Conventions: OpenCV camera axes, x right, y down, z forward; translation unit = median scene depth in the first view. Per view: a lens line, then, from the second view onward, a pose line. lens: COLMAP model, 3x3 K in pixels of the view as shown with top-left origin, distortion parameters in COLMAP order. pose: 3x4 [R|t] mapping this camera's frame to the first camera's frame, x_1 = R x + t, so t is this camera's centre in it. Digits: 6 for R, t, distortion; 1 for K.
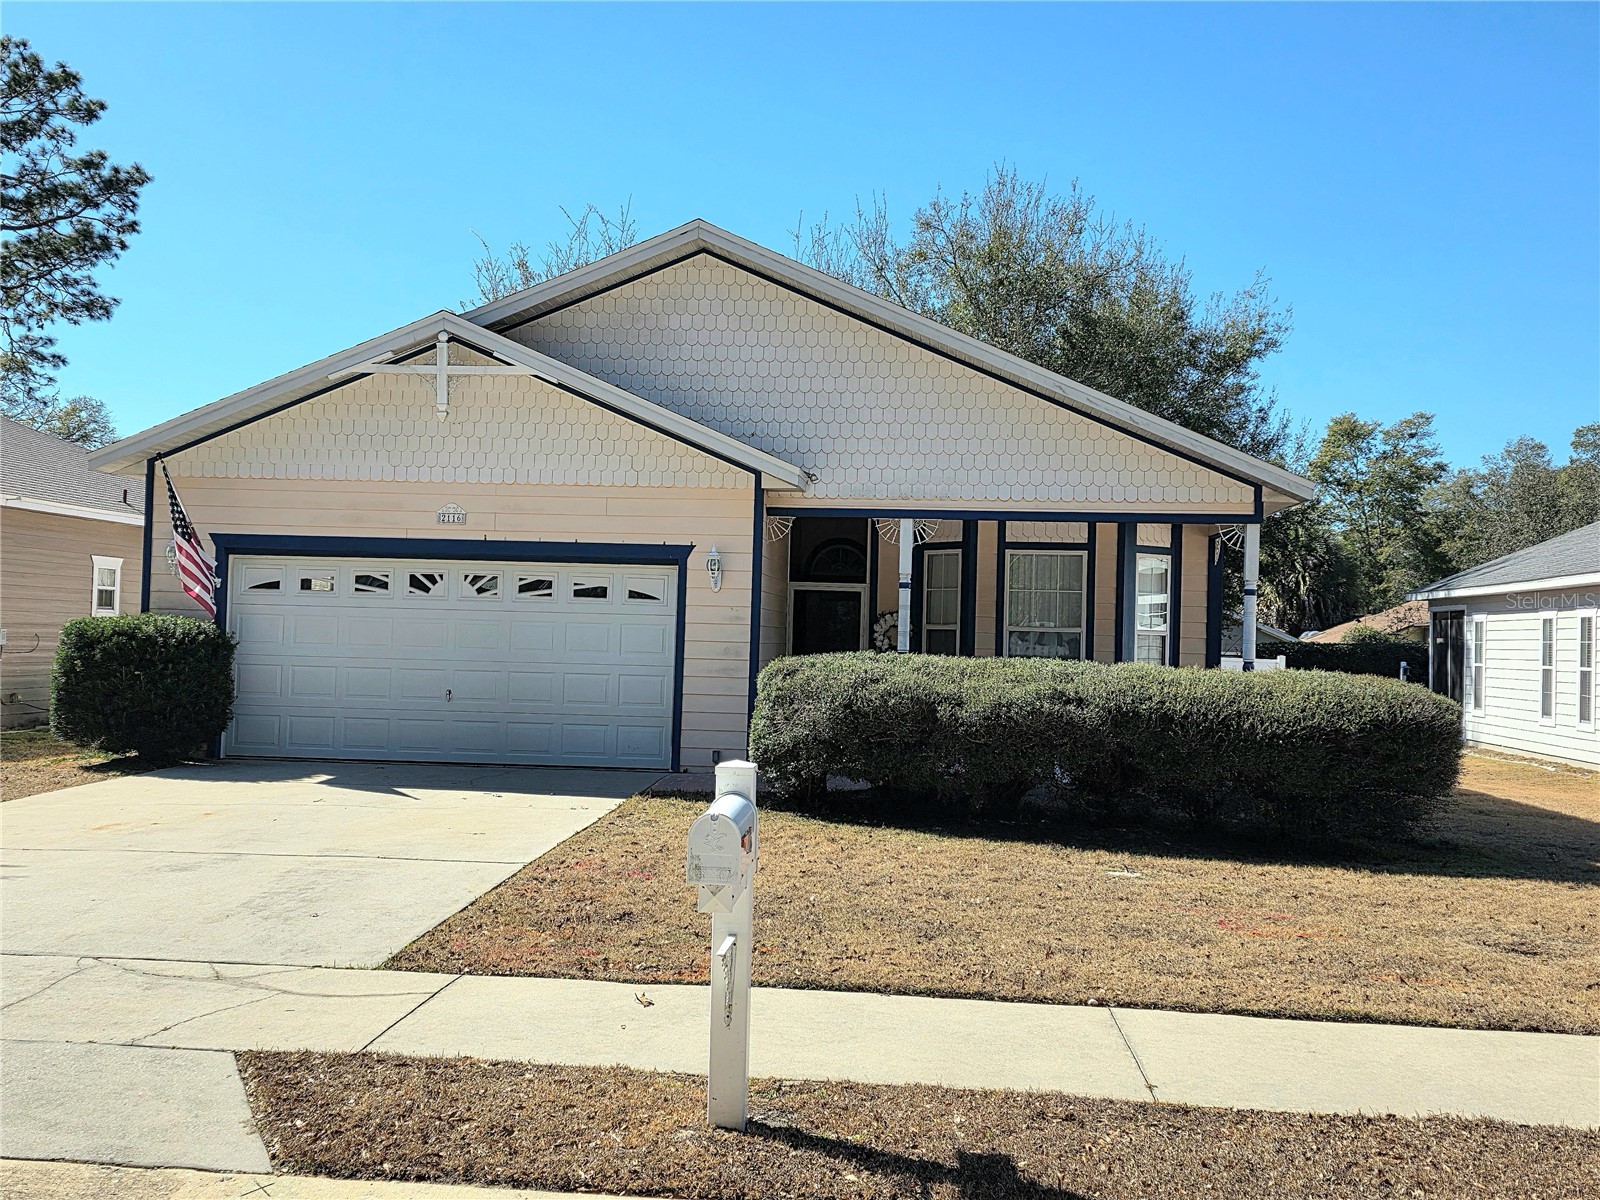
lens RADIAL K [[1612.8, 0, 800.0], [0, 1612.8, 600.0], [0, 0, 1]] dist [-0.119343, -0.002332]
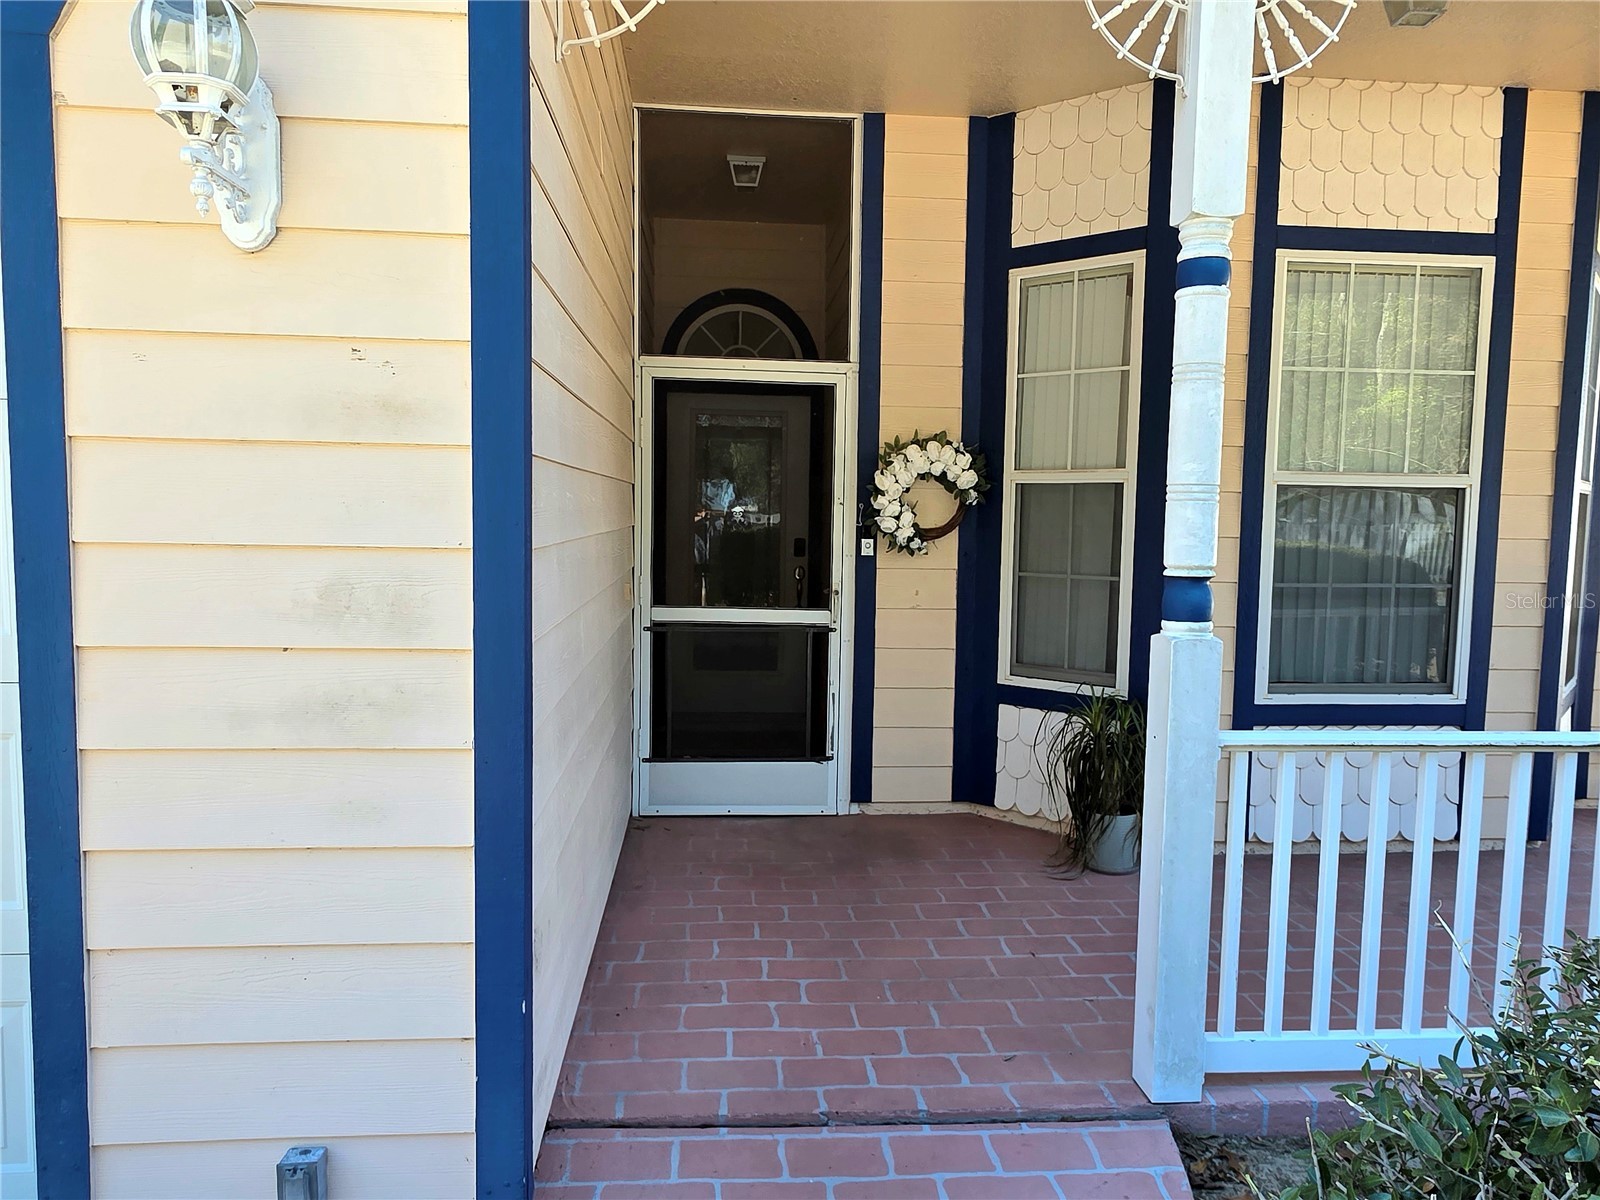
lens RADIAL K [[1101.6, 0, 800.0], [0, 1101.6, 600.0], [0, 0, 1]] dist [-0.001379, -0.000406]
pose [[0.985700, -0.024890, 0.166658, -0.013623], [0.006249, 0.993750, 0.111451, 0.016026], [-0.168391, -0.108815, 0.979696, 0.754431]]
